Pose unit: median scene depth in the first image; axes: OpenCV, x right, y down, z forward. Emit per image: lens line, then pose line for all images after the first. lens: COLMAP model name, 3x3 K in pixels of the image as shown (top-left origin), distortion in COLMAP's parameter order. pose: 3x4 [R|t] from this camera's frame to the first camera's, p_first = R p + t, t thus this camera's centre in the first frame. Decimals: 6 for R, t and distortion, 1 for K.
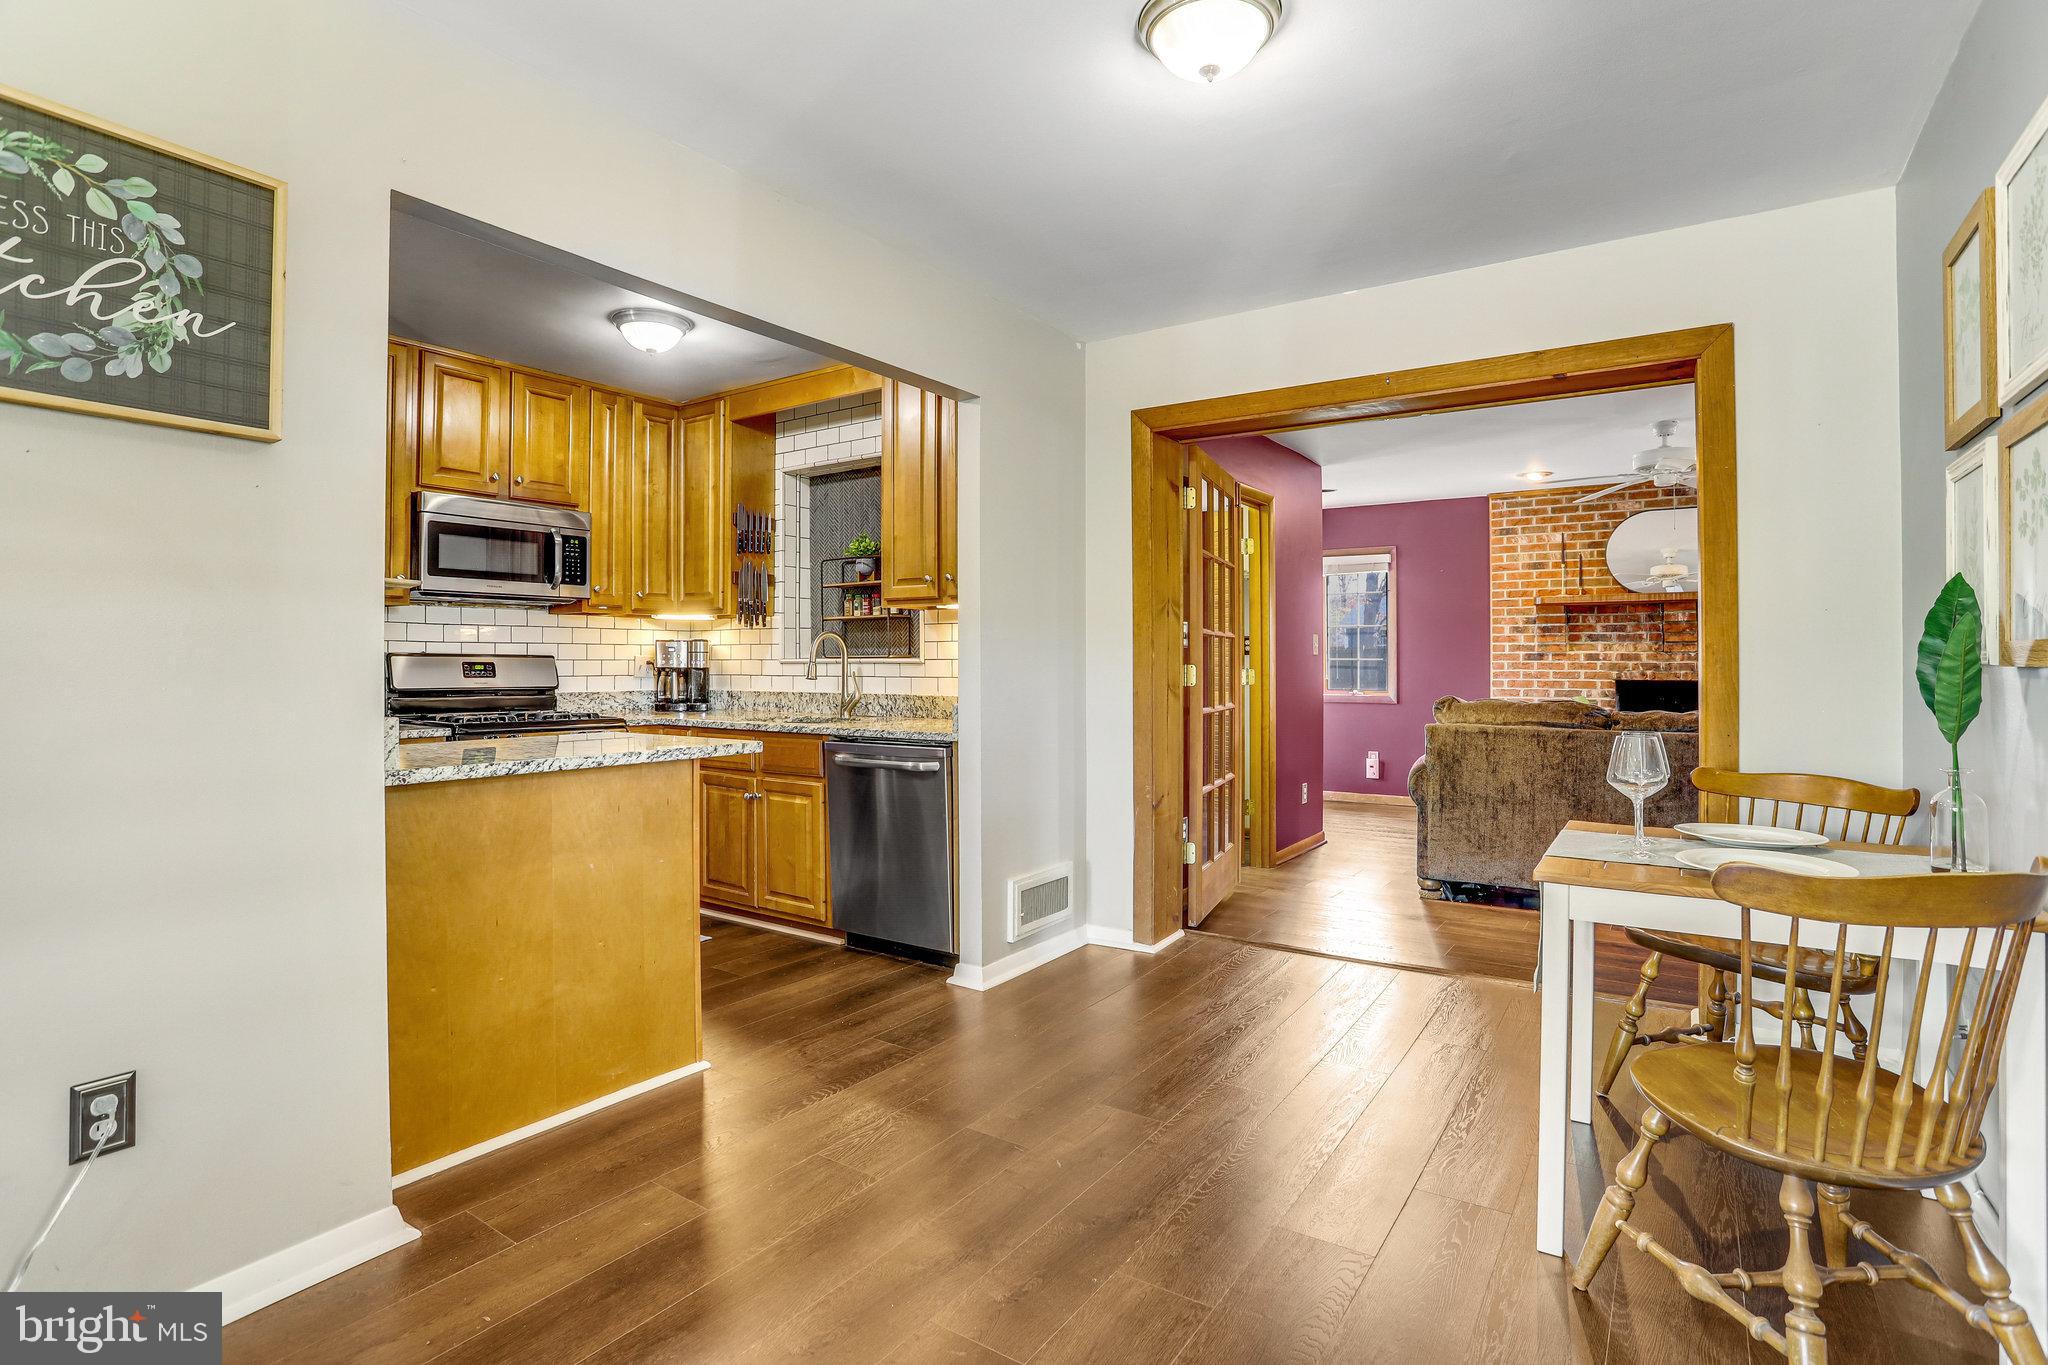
lens RADIAL K [[1008.0, 0, 1021.1], [0, 1008.0, 641.5], [0, 0, 1]] dist [-0.026439, 0.004887]
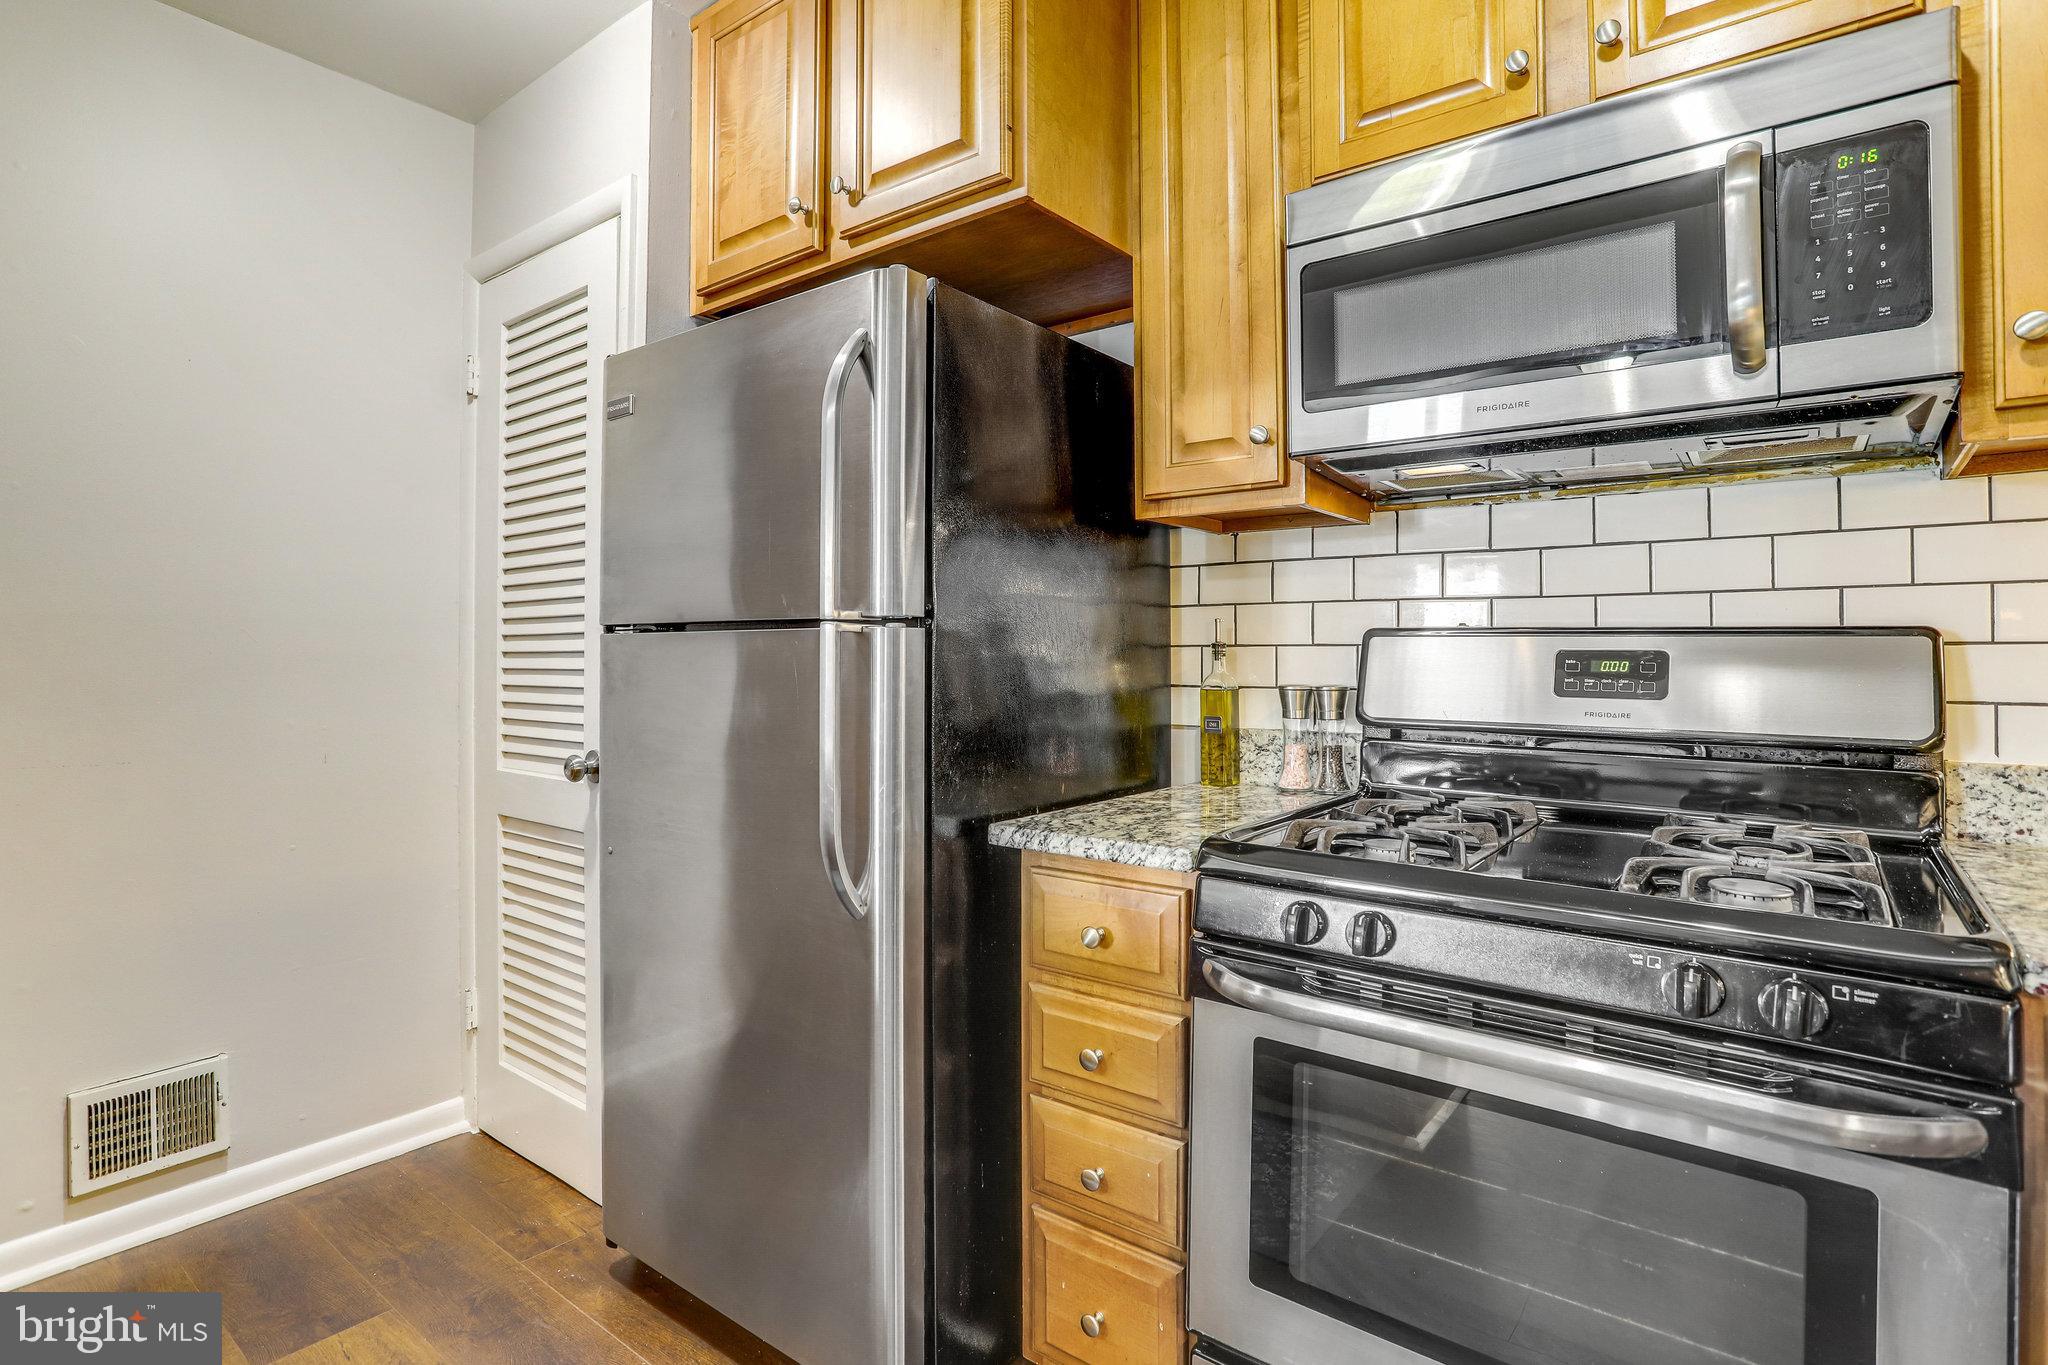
lens RADIAL K [[1008.0, 0, 1022.8], [0, 1008.0, 668.5], [0, 0, 1]] dist [-0.026439, 0.004887]
pose [[-0.065808, 0.002458, -0.997829, -0.191660], [0.016932, 0.999856, 0.001347, 0.022253], [0.997689, -0.016806, -0.065841, 0.814738]]
